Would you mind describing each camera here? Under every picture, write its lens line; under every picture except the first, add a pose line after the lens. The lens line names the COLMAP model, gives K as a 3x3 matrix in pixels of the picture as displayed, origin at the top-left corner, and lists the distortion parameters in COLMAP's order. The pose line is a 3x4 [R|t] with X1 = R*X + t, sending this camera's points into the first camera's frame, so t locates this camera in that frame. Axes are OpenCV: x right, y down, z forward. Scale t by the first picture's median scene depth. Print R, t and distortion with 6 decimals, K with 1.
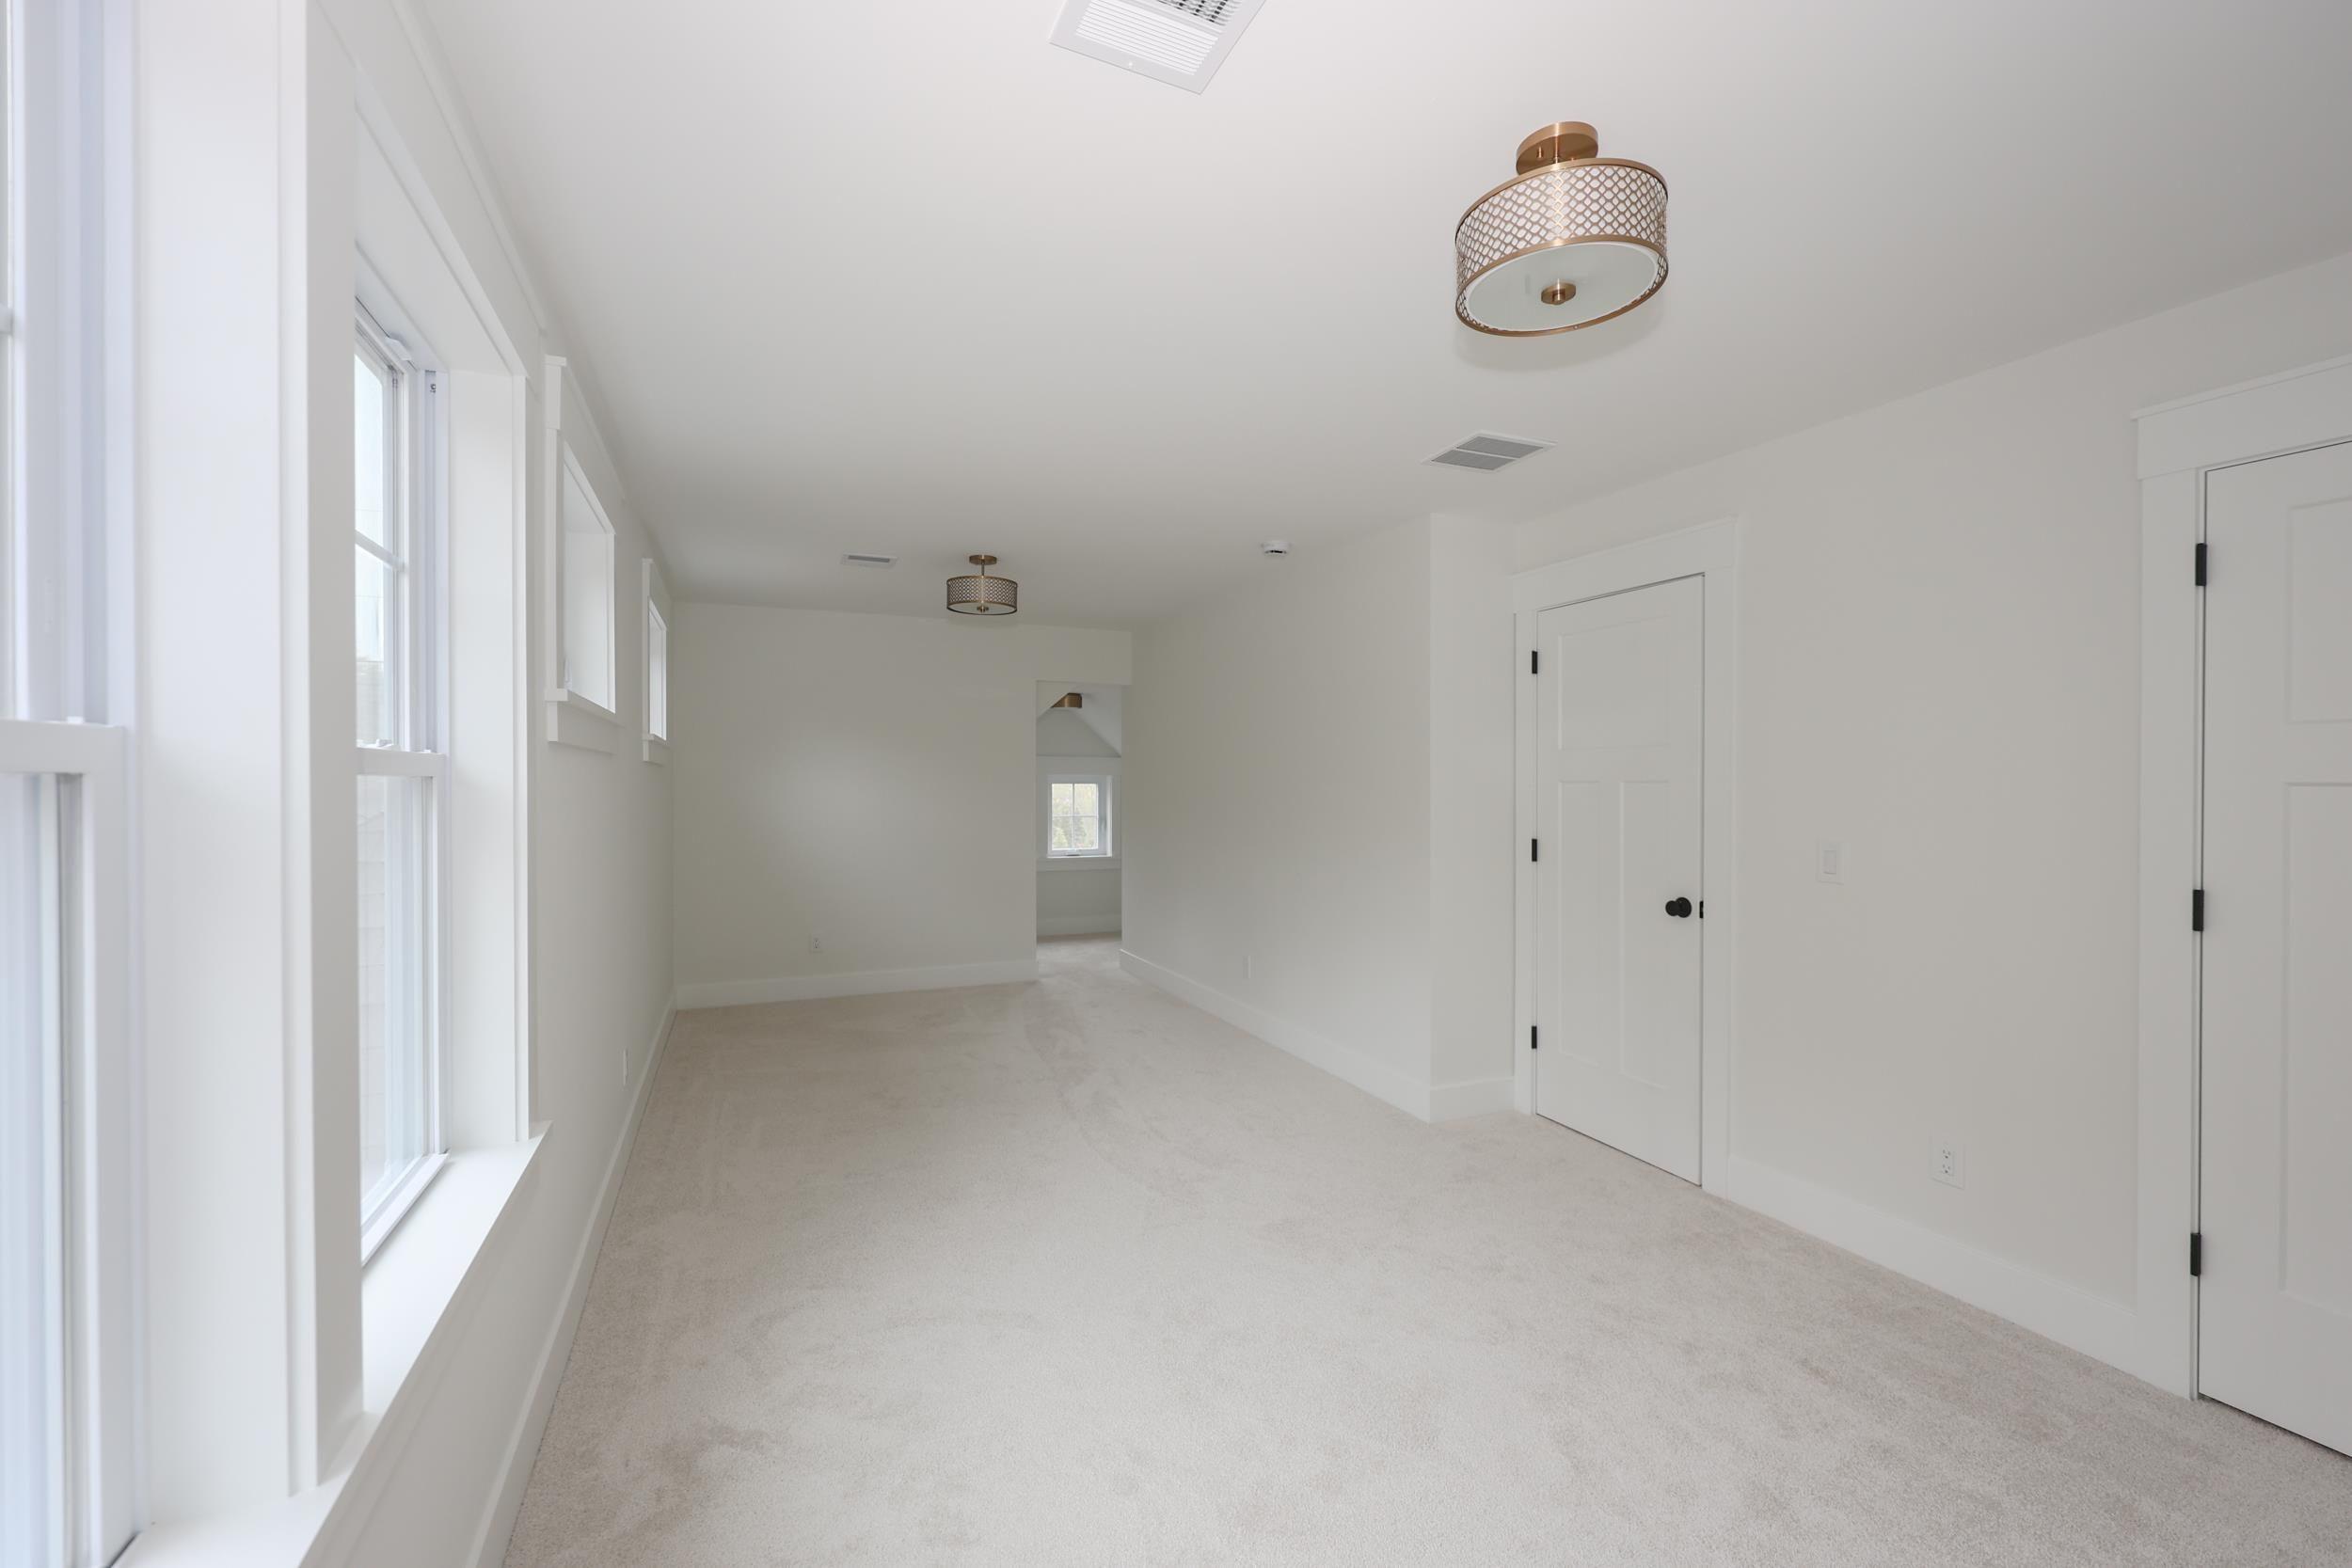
lens RADIAL K [[960.6, 0, 1184.7], [0, 960.6, 783.7], [0, 0, 1]] dist [0.007134, -0.000426]
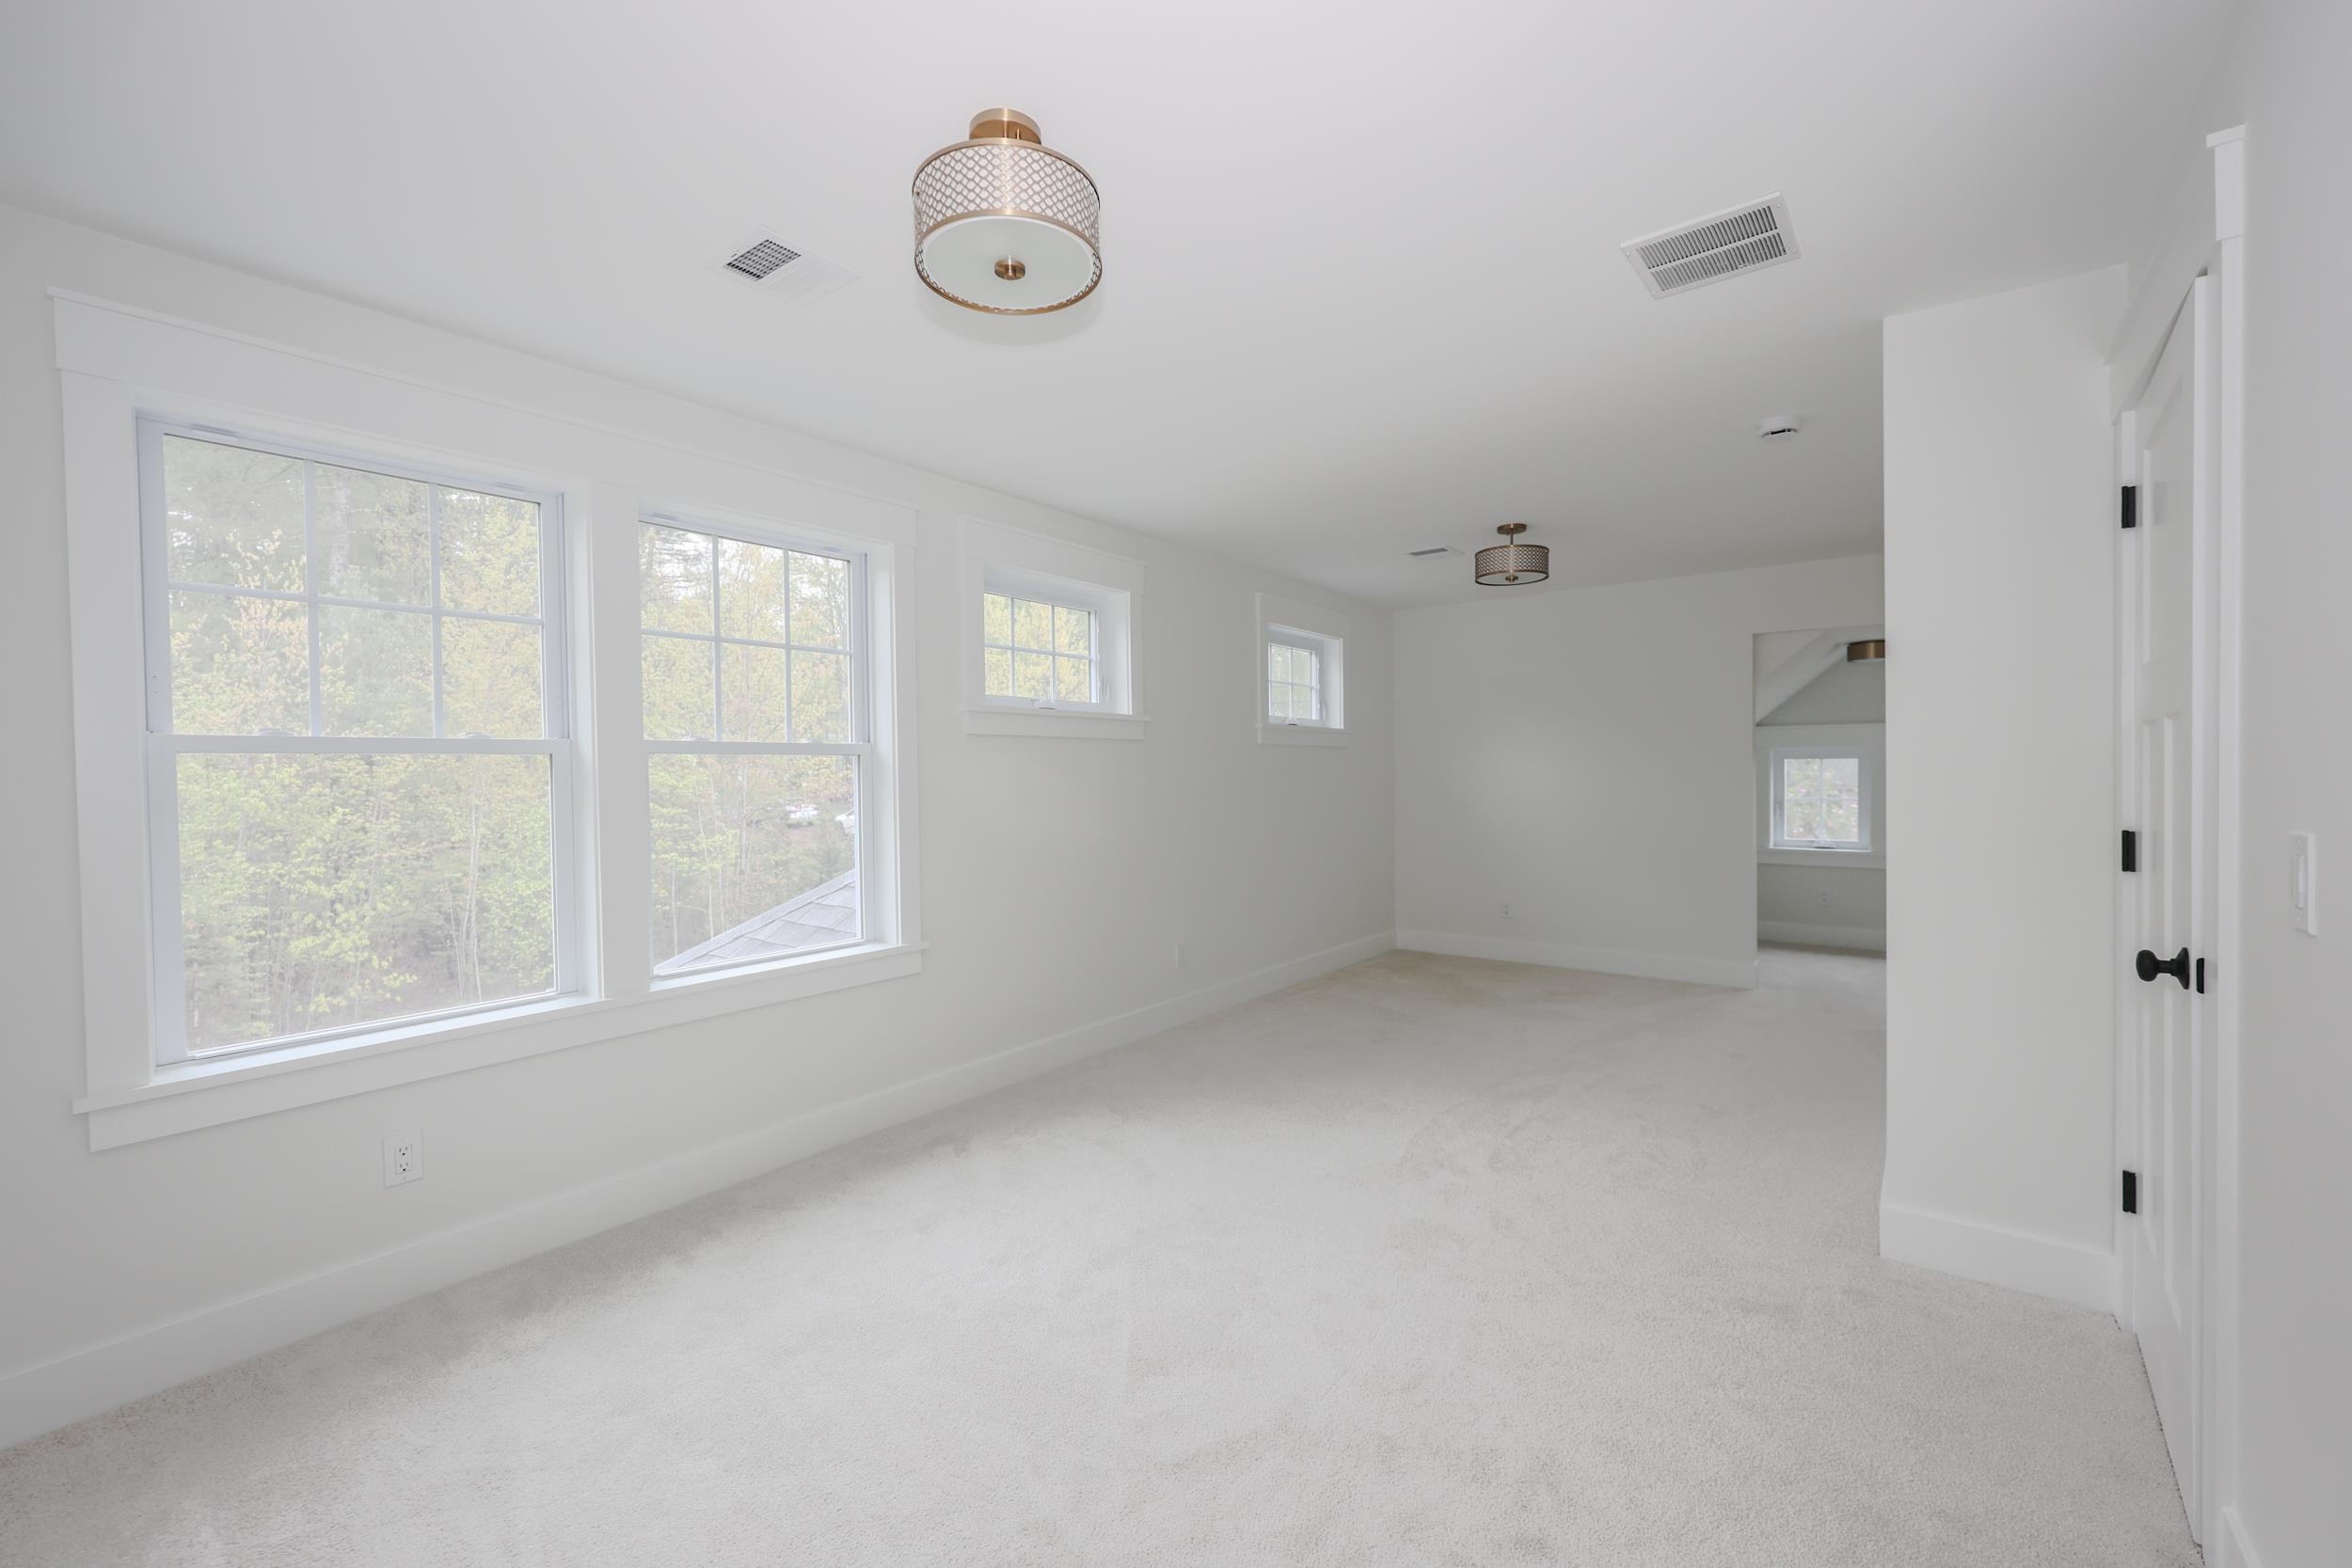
lens RADIAL K [[960.6, 0, 1192.8], [0, 960.6, 781.9], [0, 0, 1]] dist [0.007134, -0.000426]
pose [[0.480417, 0.006146, -0.877019, 0.496350], [0.004389, 0.999946, 0.009412, 0.015604], [0.877029, -0.008371, 0.480364, 0.237258]]
